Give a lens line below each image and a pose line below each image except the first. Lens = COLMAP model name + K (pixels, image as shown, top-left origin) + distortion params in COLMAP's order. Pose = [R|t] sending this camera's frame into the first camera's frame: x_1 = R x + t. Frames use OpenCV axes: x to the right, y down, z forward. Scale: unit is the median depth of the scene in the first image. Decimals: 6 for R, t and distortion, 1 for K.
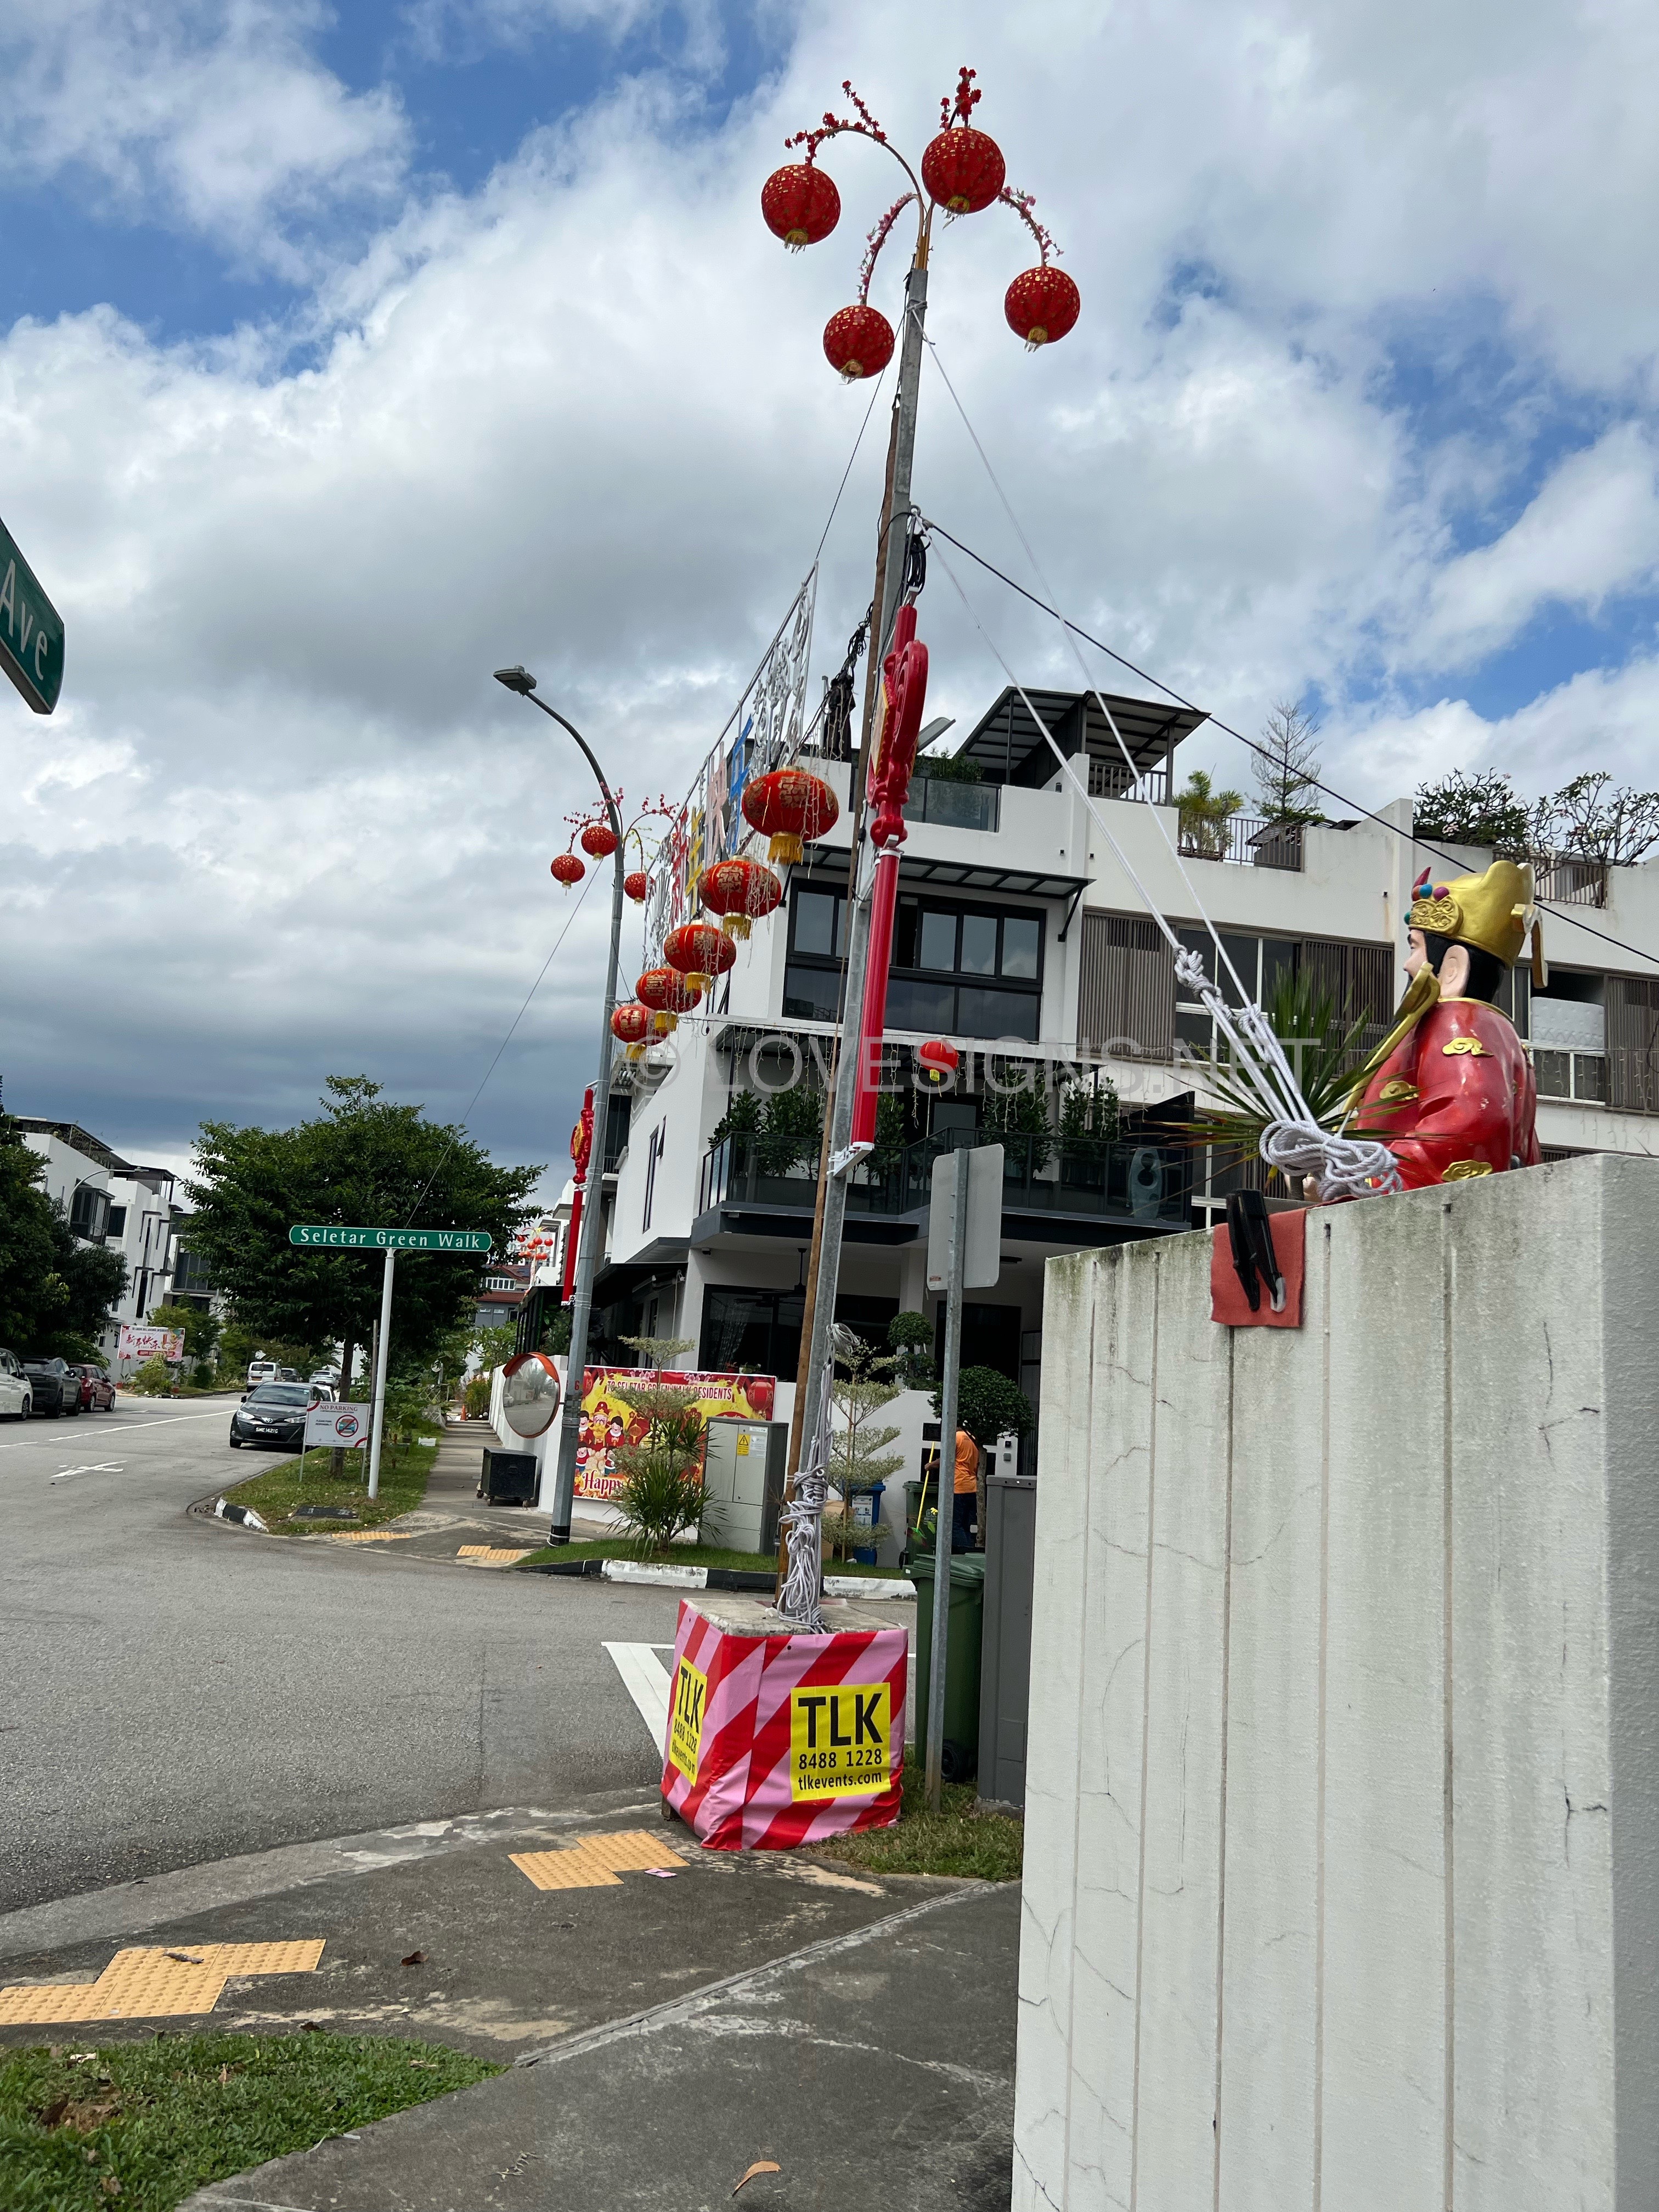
lens RADIAL K [[1672.6, 0, 829.5], [0, 1672.6, 1106.0], [0, 0, 1]] dist [0.070280, -0.076070]
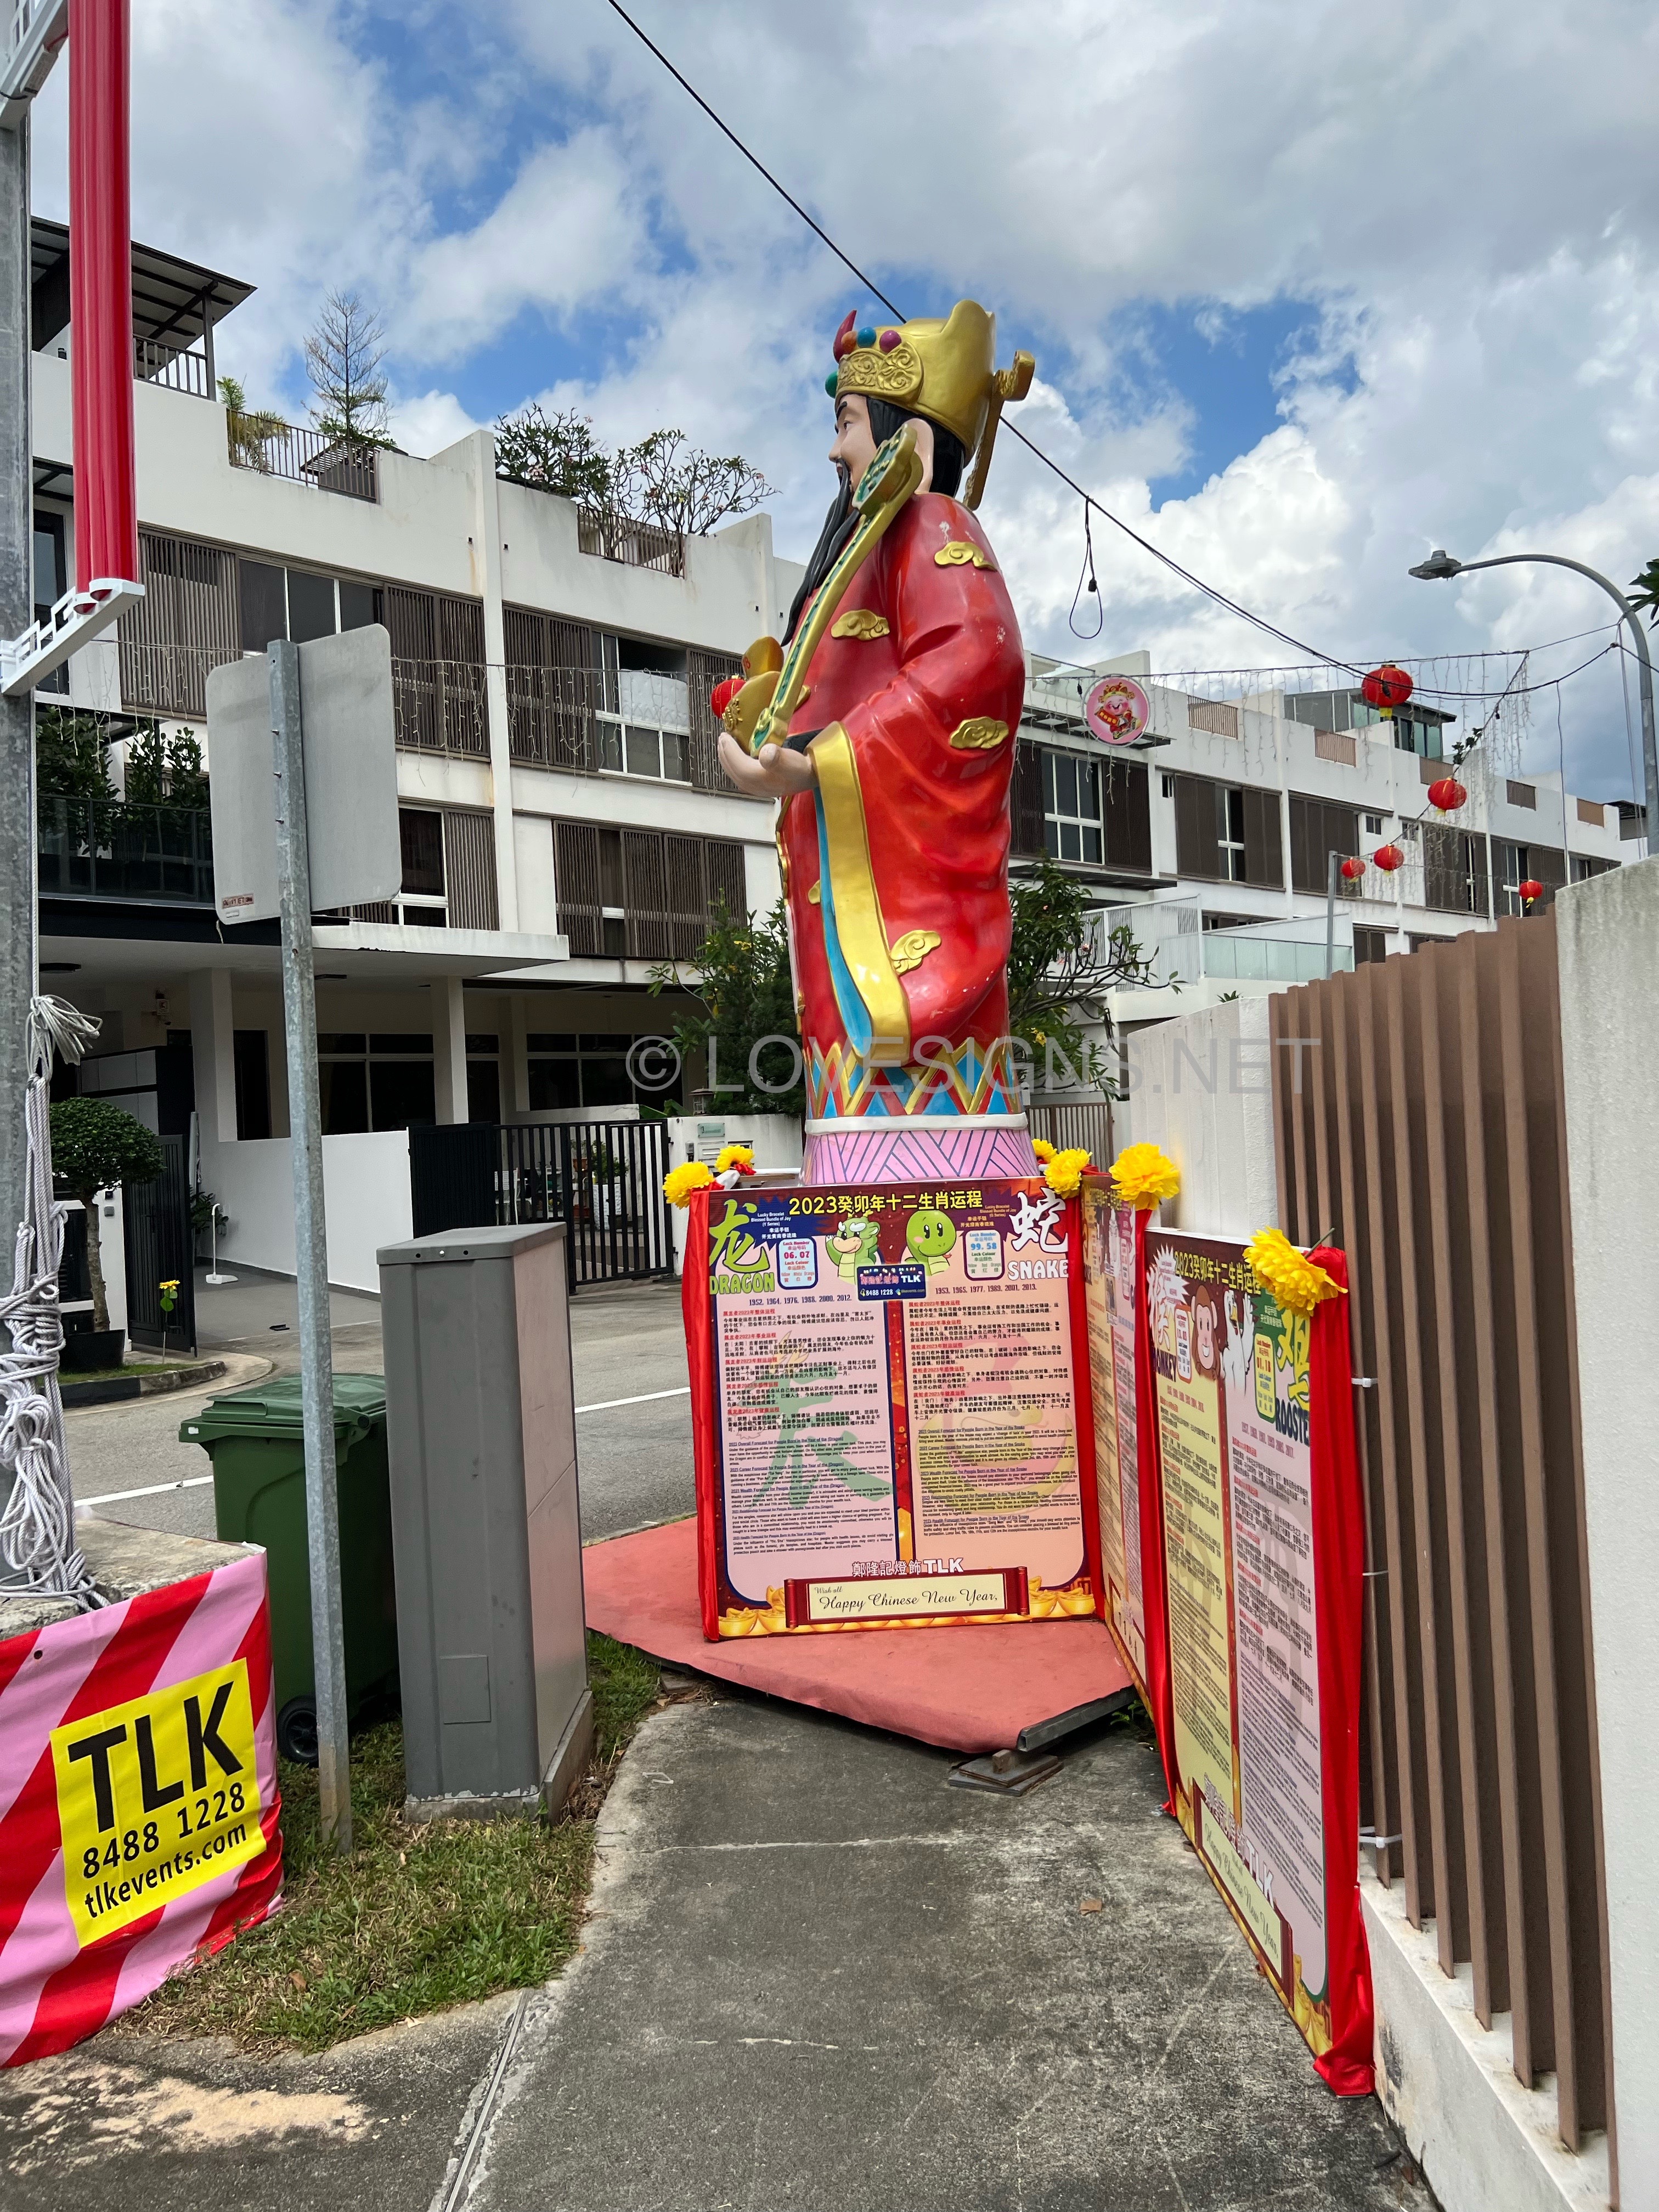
lens RADIAL K [[1672.6, 0, 829.5], [0, 1672.6, 1106.0], [0, 0, 1]] dist [0.070280, -0.076070]
pose [[0.839252, -0.094449, 0.535477, -0.075661], [0.003757, 0.985782, 0.167987, 0.082881], [-0.543730, -0.138972, 0.827674, 0.476014]]
